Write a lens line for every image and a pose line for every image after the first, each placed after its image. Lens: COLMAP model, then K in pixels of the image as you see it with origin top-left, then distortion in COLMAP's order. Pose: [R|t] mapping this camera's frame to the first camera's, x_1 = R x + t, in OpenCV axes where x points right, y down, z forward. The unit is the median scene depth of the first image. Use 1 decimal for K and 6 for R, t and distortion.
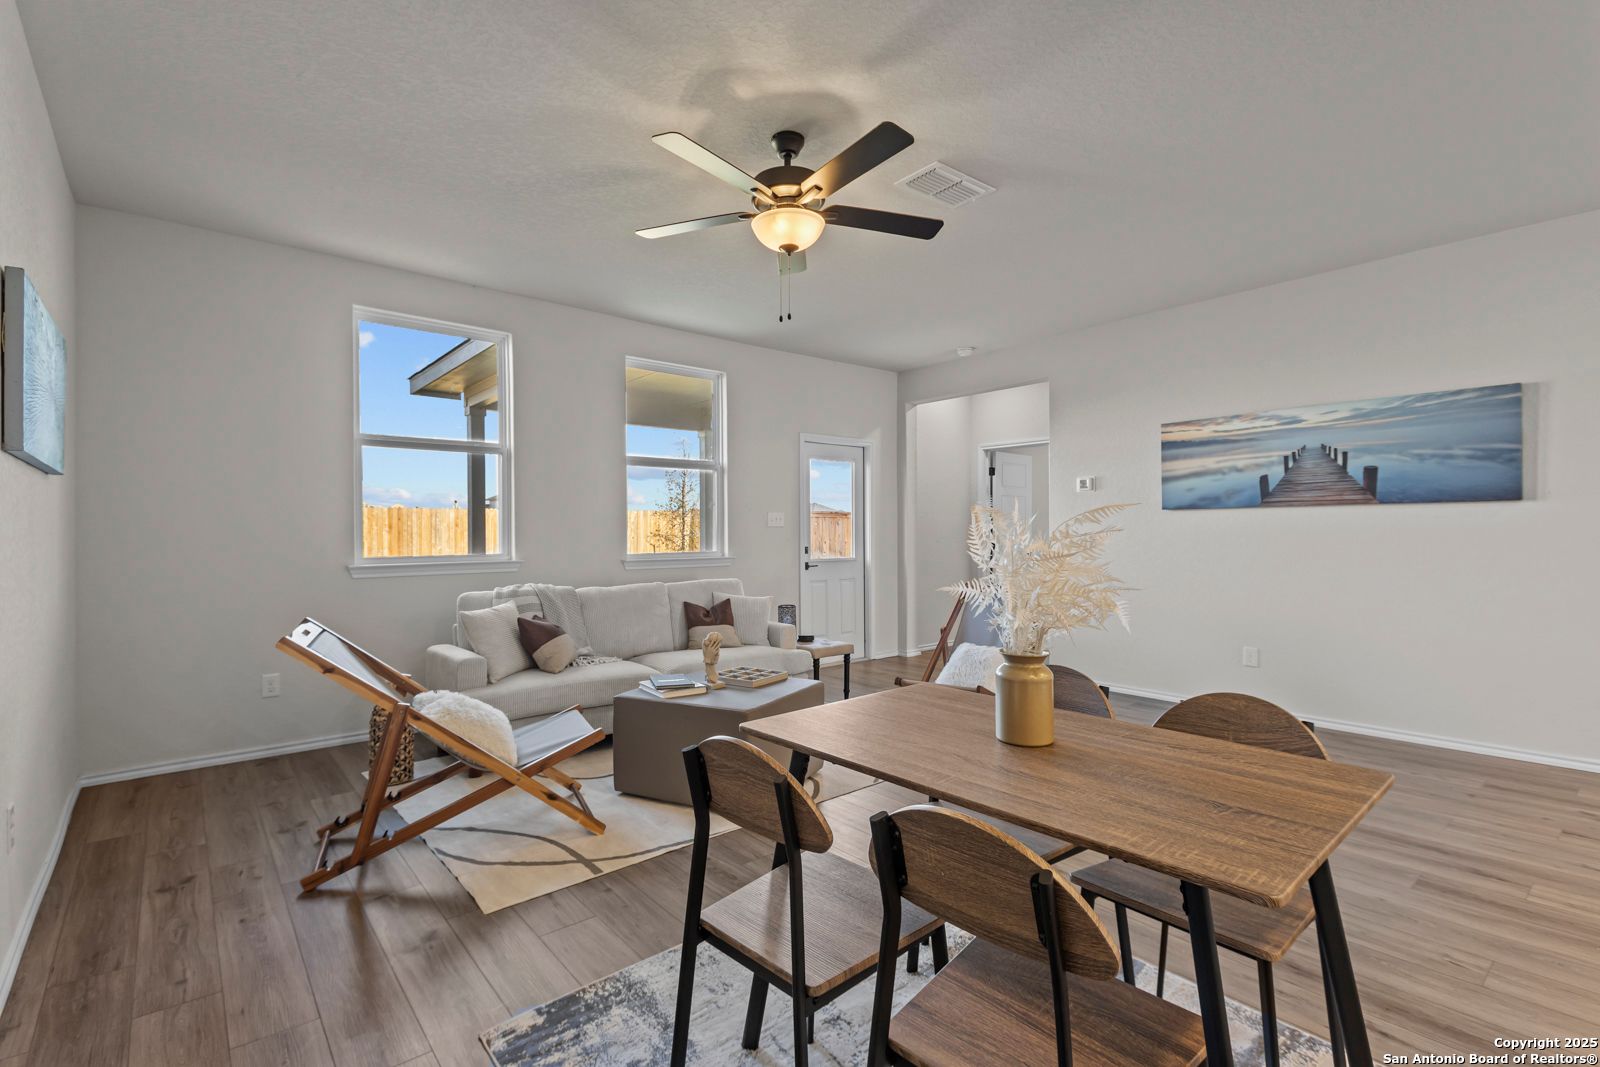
lens RADIAL K [[736.7, 0, 800.0], [0, 736.7, 533.5], [0, 0, 1]] dist [0.015444, -0.001021]
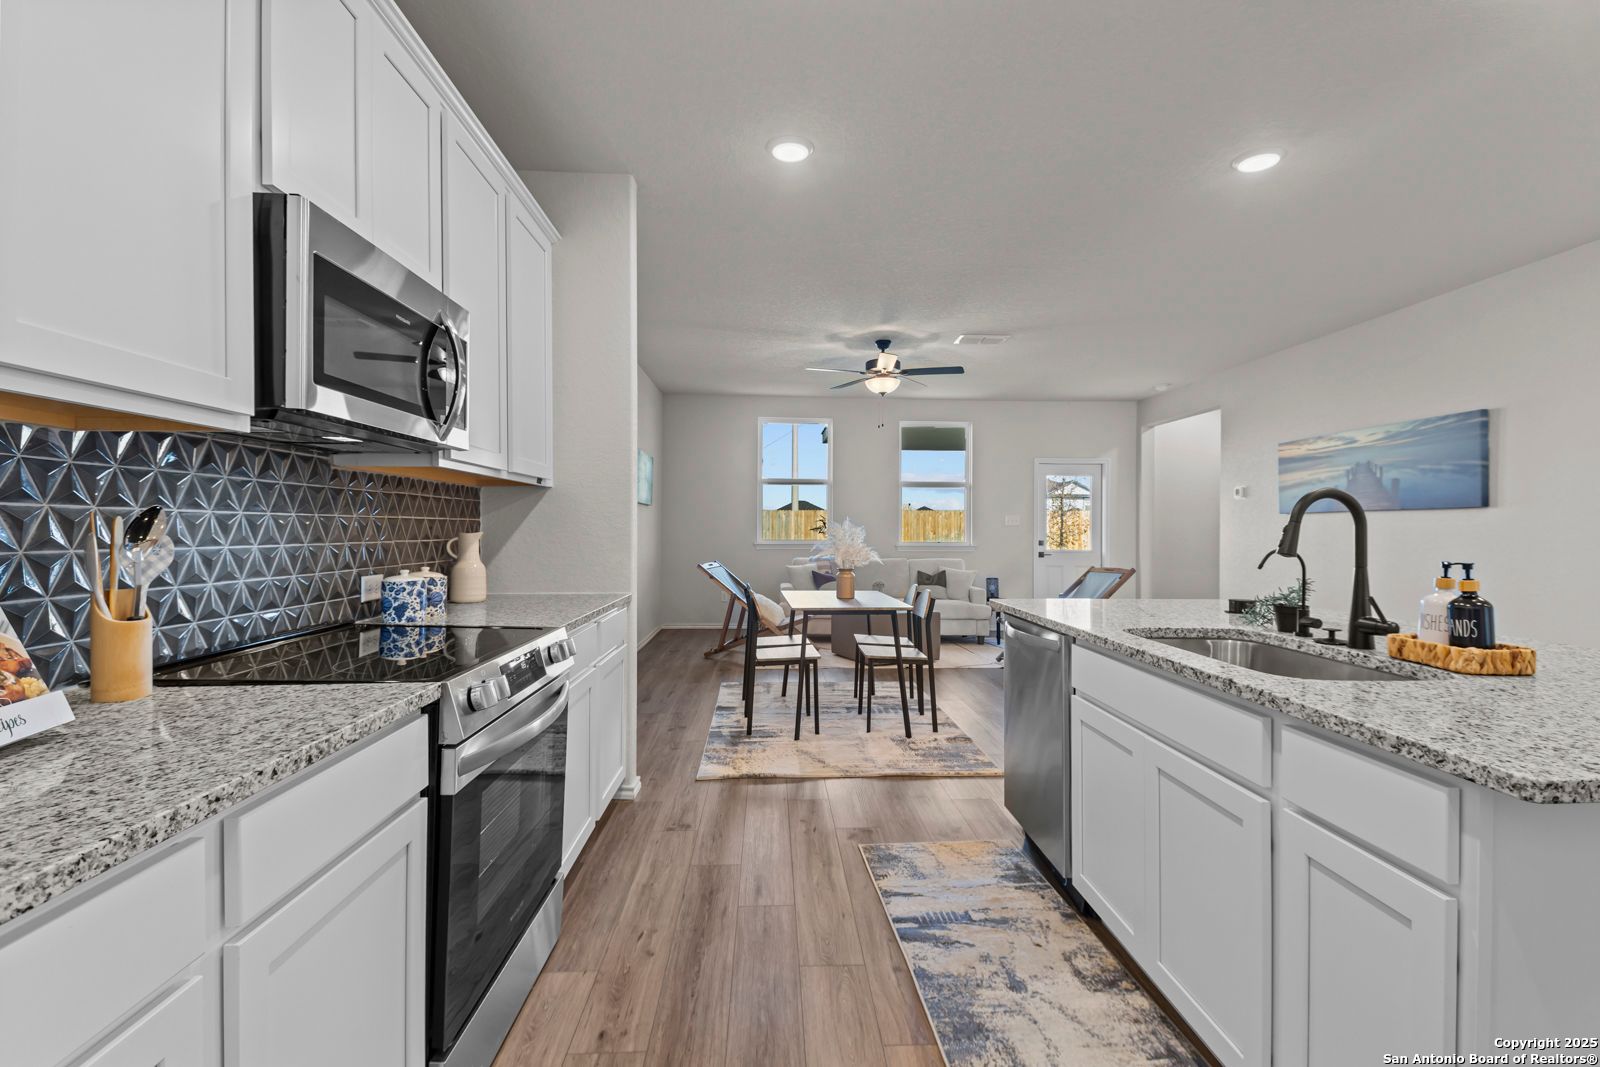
lens RADIAL K [[736.7, 0, 800.0], [0, 736.7, 533.5], [0, 0, 1]] dist [0.015444, -0.001021]
pose [[0.792280, 0.012136, -0.610037, 0.702892], [-0.010436, 0.999925, 0.006338, 0.001041], [0.610069, 0.001345, 0.792347, -0.522612]]
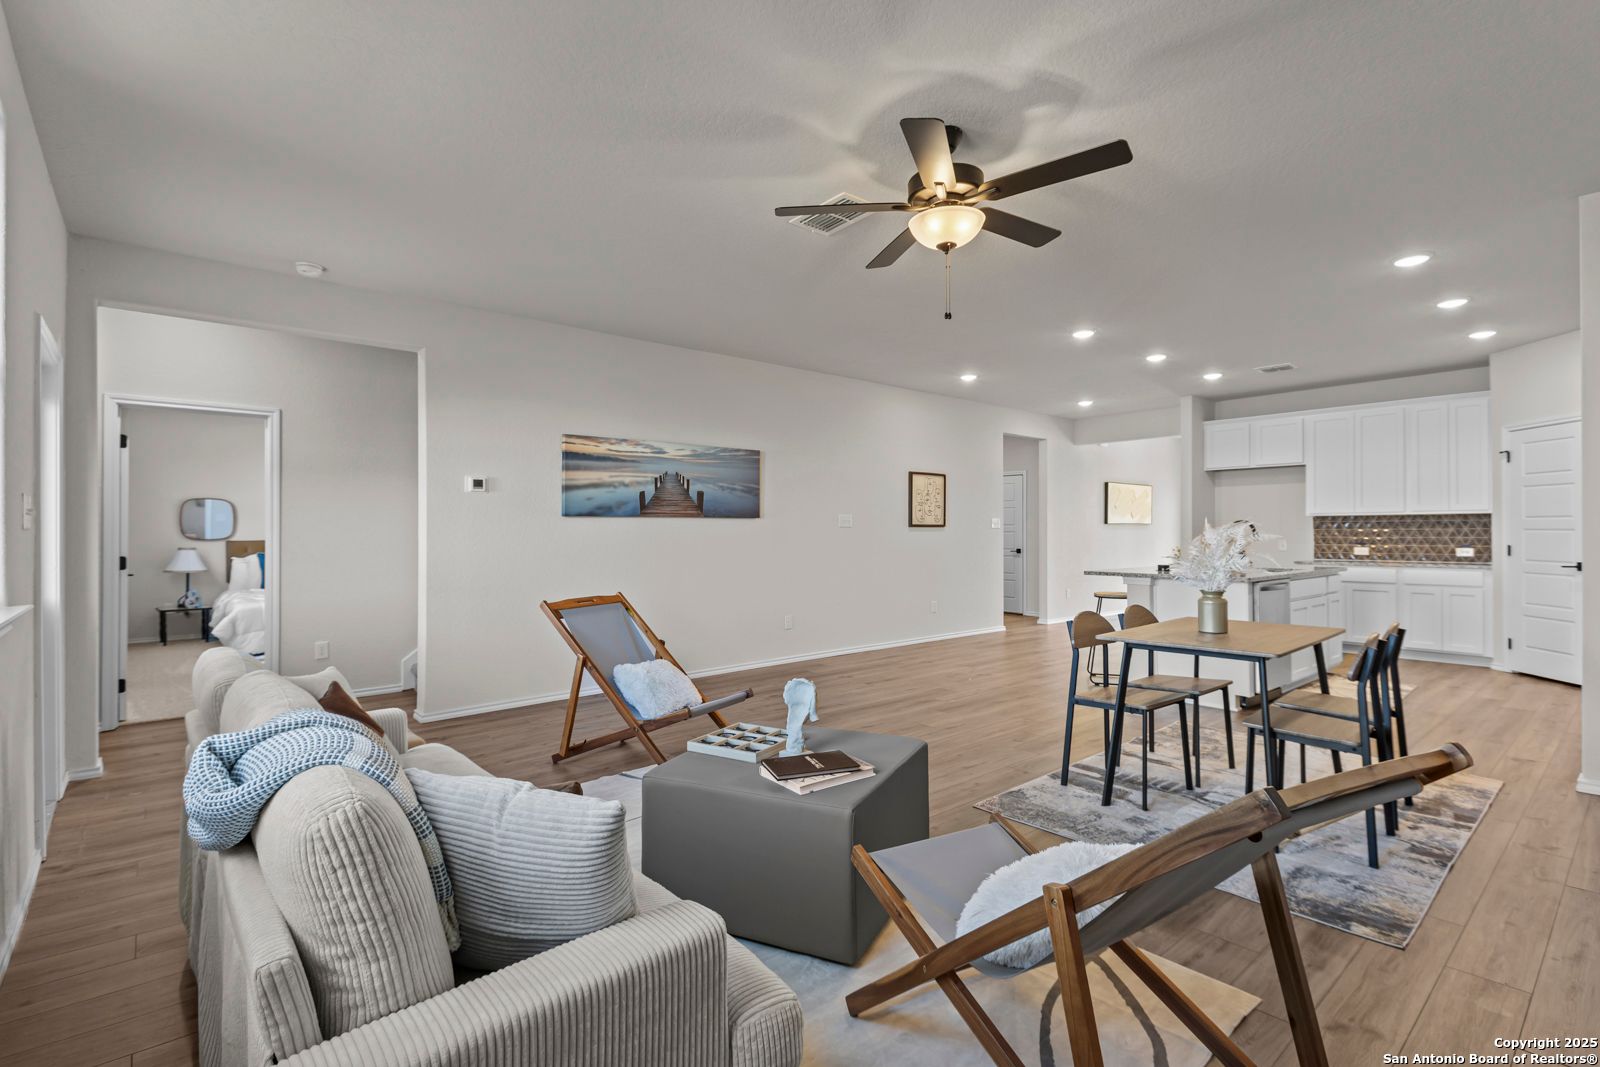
lens RADIAL K [[742.3, 0, 782.0], [0, 742.3, 535.3], [0, 0, 1]] dist [-0.014267, 0.000060]
pose [[0.013389, -0.001026, 0.999910, -0.643531], [0.005895, 0.999982, 0.000947, -0.004816], [-0.999893, 0.005882, 0.013394, 0.781407]]
